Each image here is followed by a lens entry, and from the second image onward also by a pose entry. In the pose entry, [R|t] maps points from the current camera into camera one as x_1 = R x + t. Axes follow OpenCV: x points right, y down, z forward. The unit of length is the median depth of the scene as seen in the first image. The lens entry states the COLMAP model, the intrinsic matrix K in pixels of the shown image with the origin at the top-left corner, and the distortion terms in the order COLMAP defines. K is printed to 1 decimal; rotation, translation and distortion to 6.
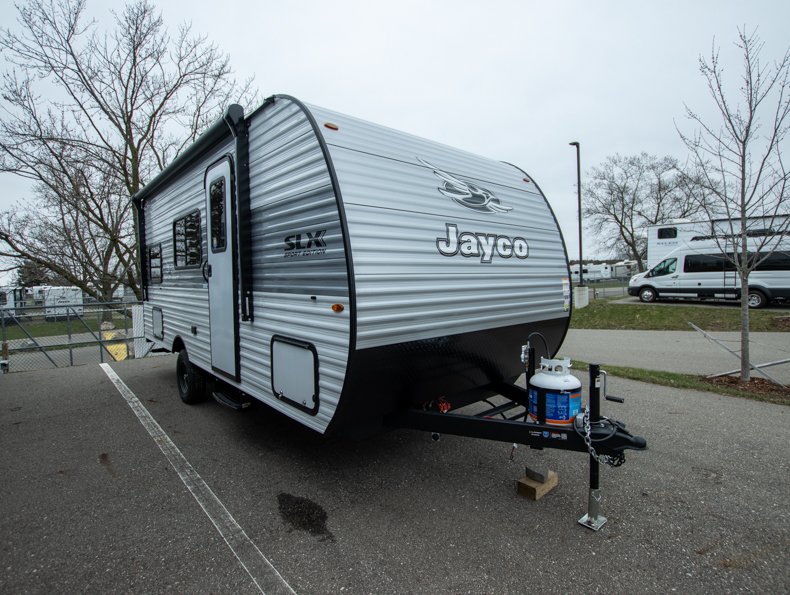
lens RADIAL K [[410.2, 0, 395.0], [0, 410.2, 297.5], [0, 0, 1]] dist [-0.031905, 0.001145]
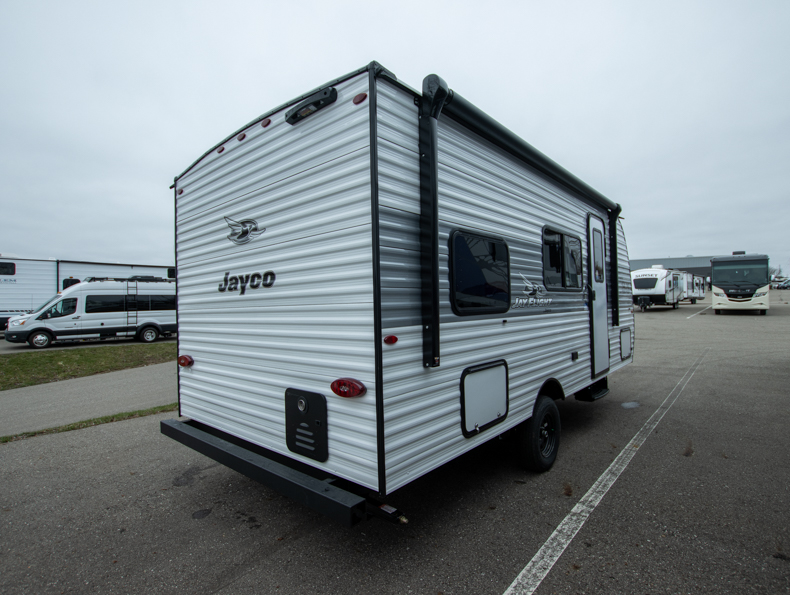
lens RADIAL K [[410.2, 0, 395.0], [0, 410.2, 297.5], [0, 0, 1]] dist [-0.031905, 0.001145]
pose [[-0.127366, 0.035420, 0.991223, -0.374107], [0.077671, 0.996649, -0.025634, -0.017390], [-0.988810, 0.073724, -0.129690, 0.410735]]
